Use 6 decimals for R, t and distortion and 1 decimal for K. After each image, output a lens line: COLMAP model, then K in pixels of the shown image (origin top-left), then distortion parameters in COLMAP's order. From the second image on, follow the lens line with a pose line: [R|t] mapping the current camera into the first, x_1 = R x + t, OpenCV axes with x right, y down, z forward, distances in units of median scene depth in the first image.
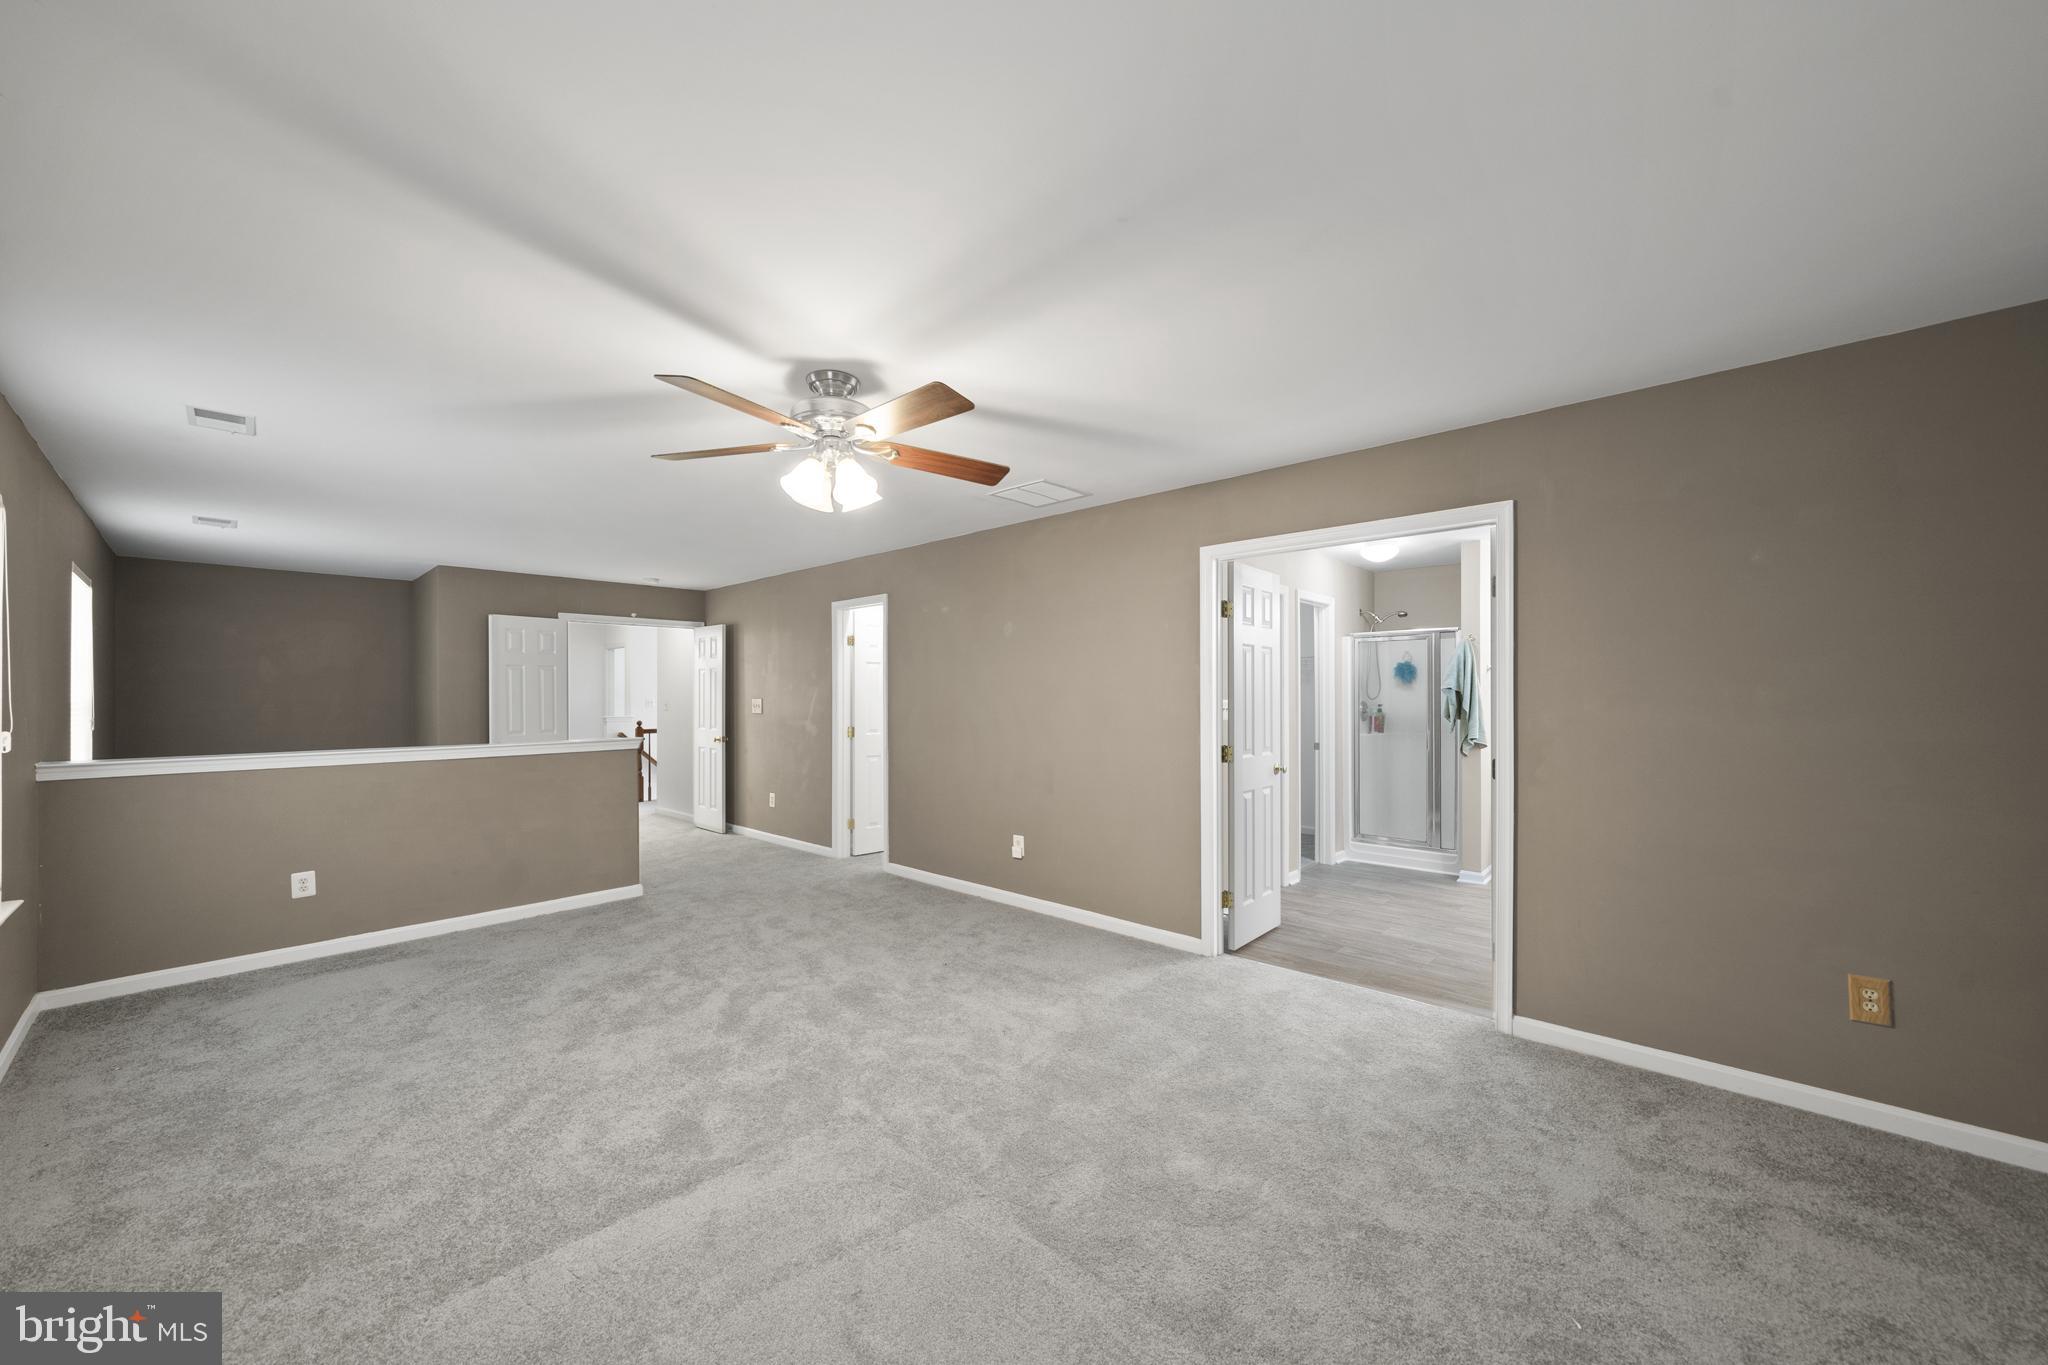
lens RADIAL K [[737.4, 0, 1021.4], [0, 737.4, 693.0], [0, 0, 1]] dist [0.000086, 0.000001]
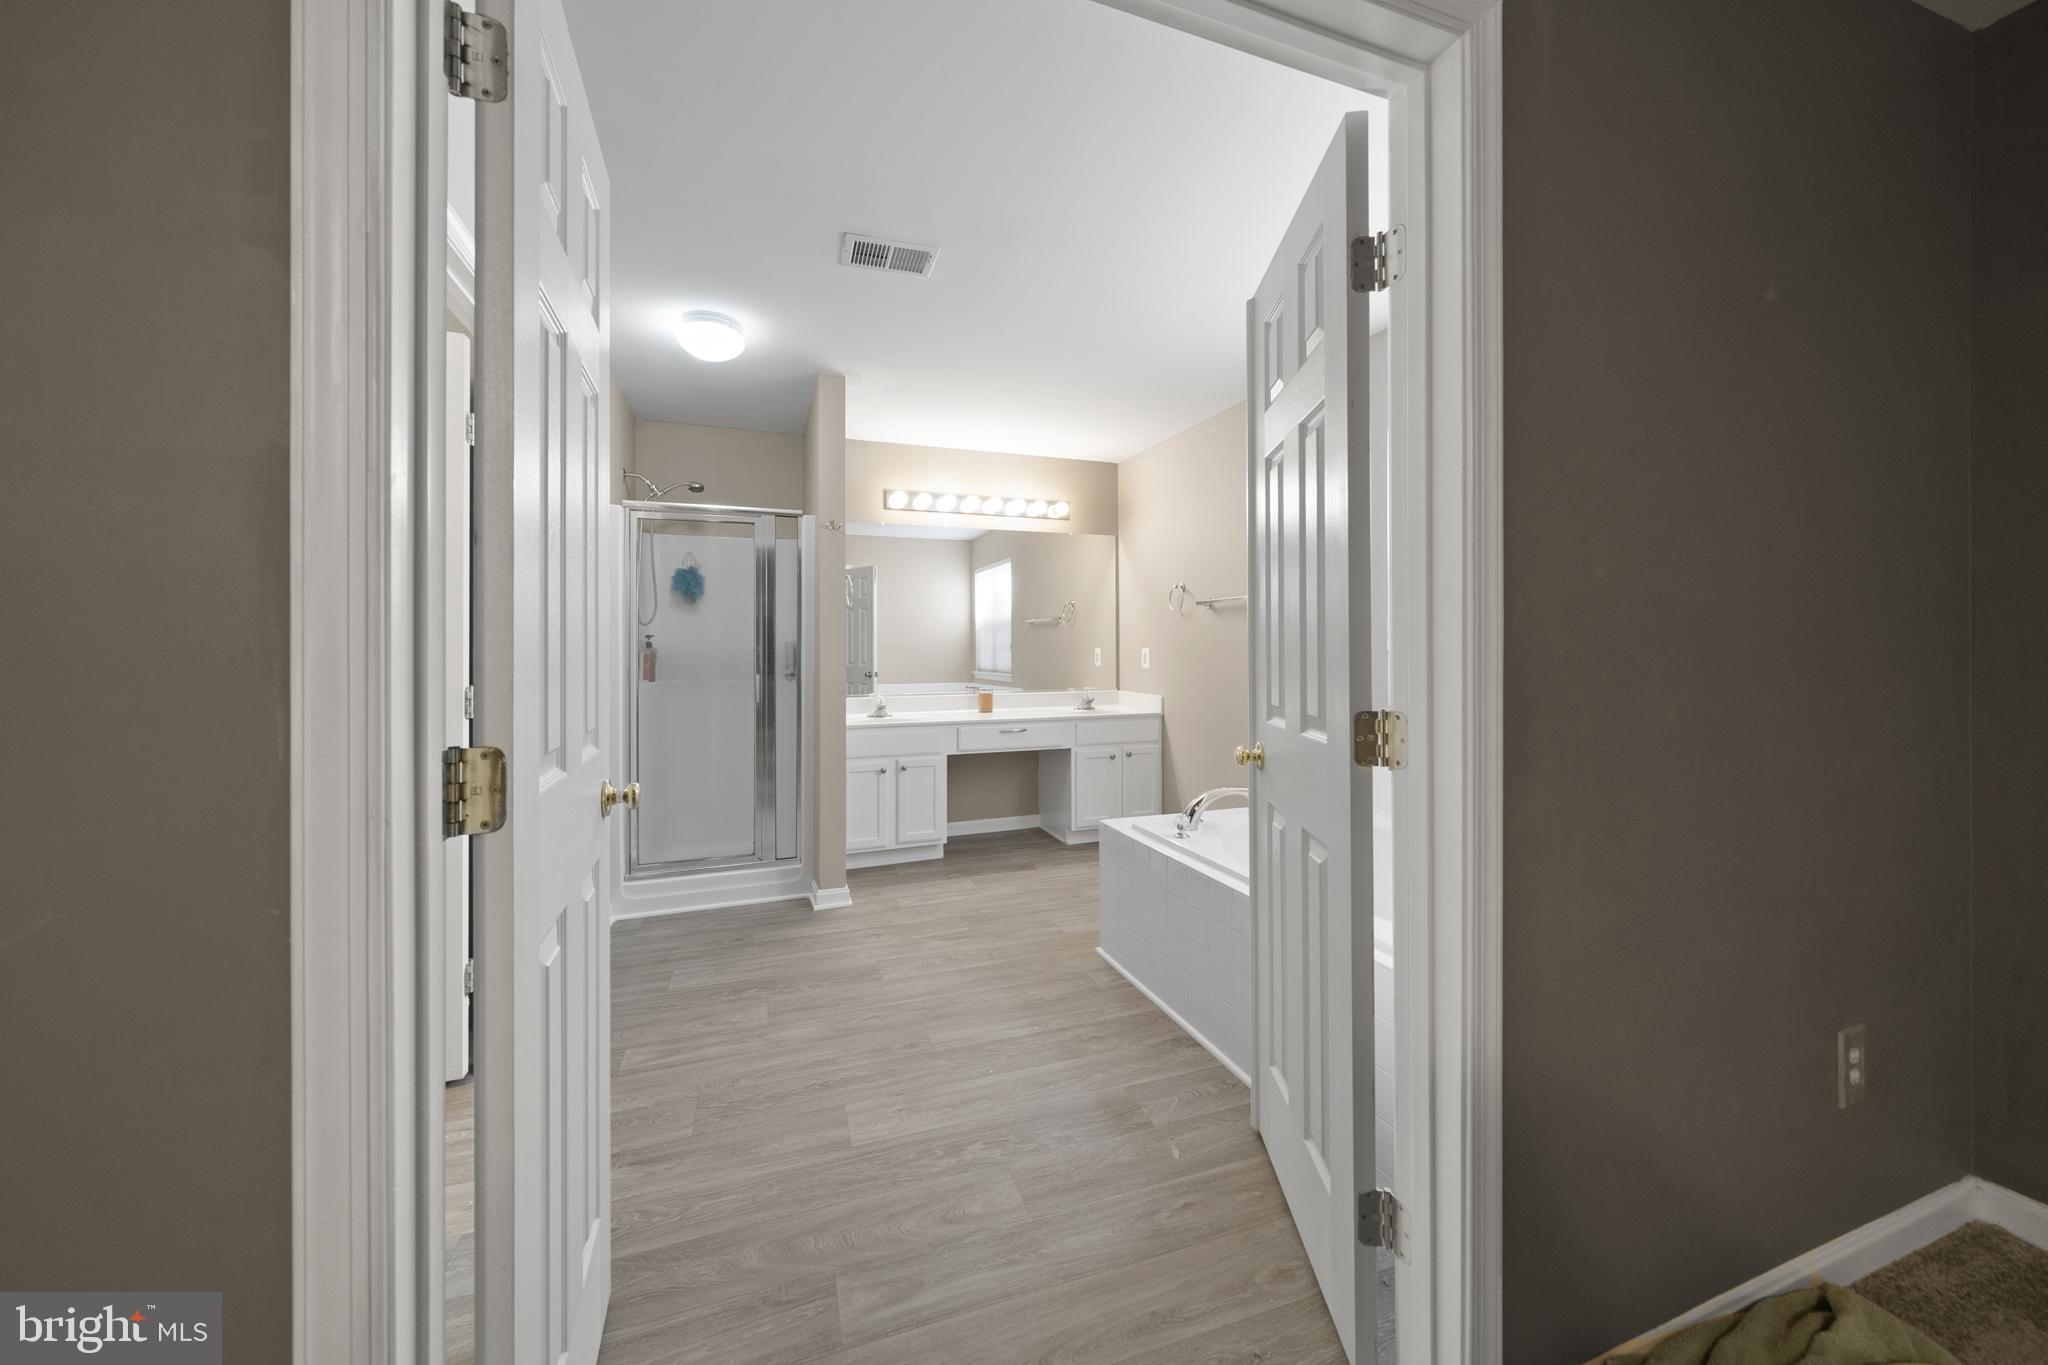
lens RADIAL K [[731.3, 0, 1028.4], [0, 731.3, 644.0], [0, 0, 1]] dist [-0.000655, -0.000031]
pose [[0.468541, 0.005309, 0.883426, 0.142738], [-0.003896, 0.999985, -0.003943, 0.035596], [-0.883433, -0.001594, 0.468554, 0.623828]]
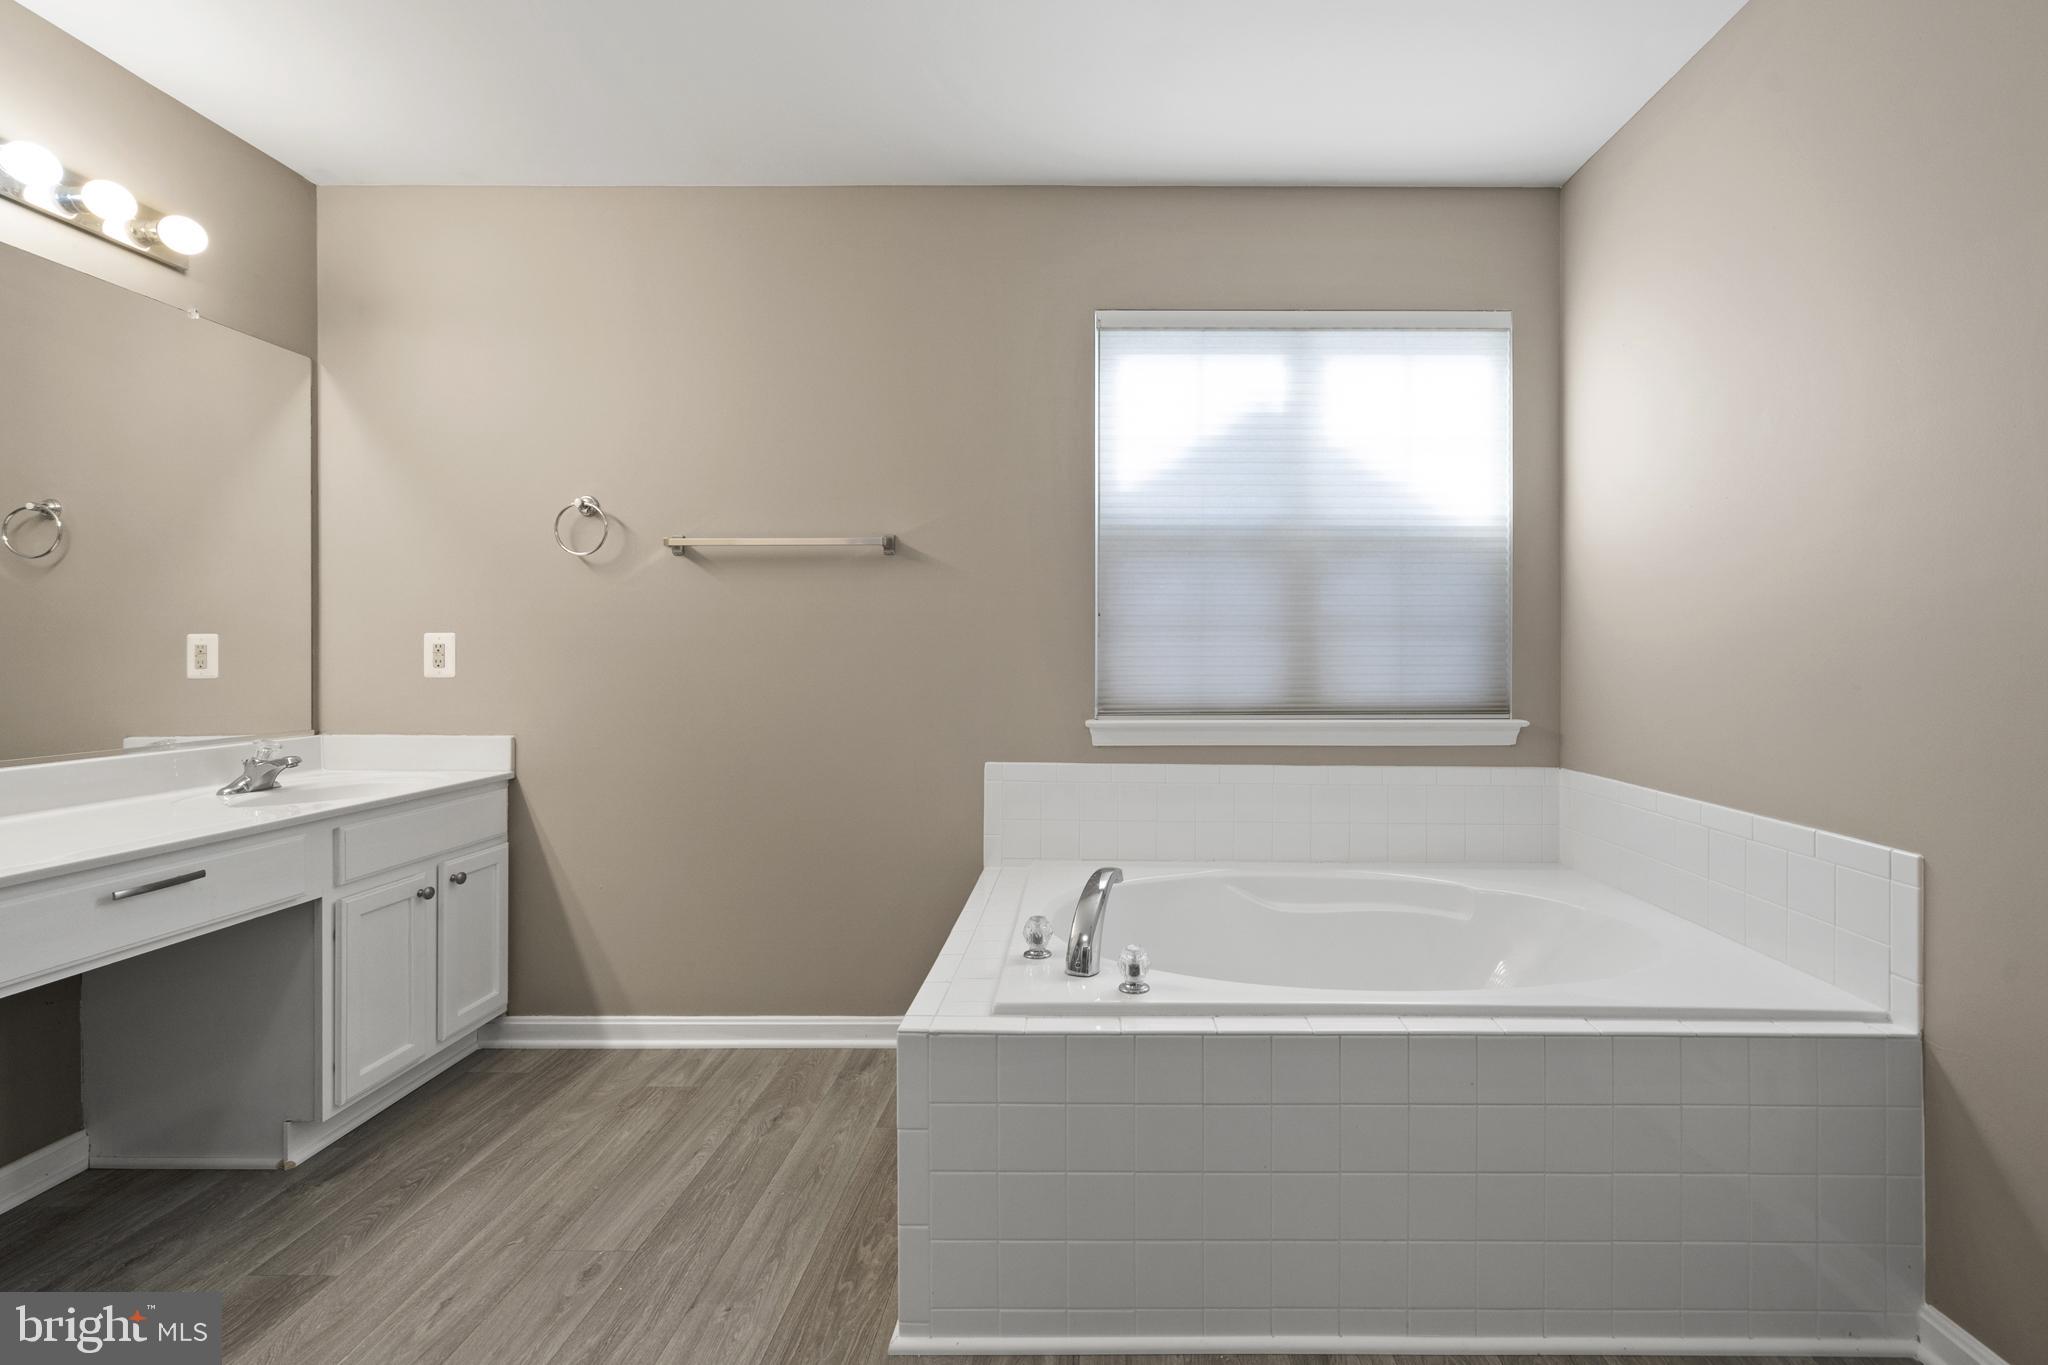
lens RADIAL K [[889.6, 0, 1096.6], [0, 889.6, 651.1], [0, 0, 1]] dist [0.000131, 0.000085]
pose [[-0.664089, 0.007637, 0.747614, 0.440140], [-0.000746, 0.999941, -0.010876, 0.053526], [-0.747653, -0.007780, -0.664044, 1.018633]]
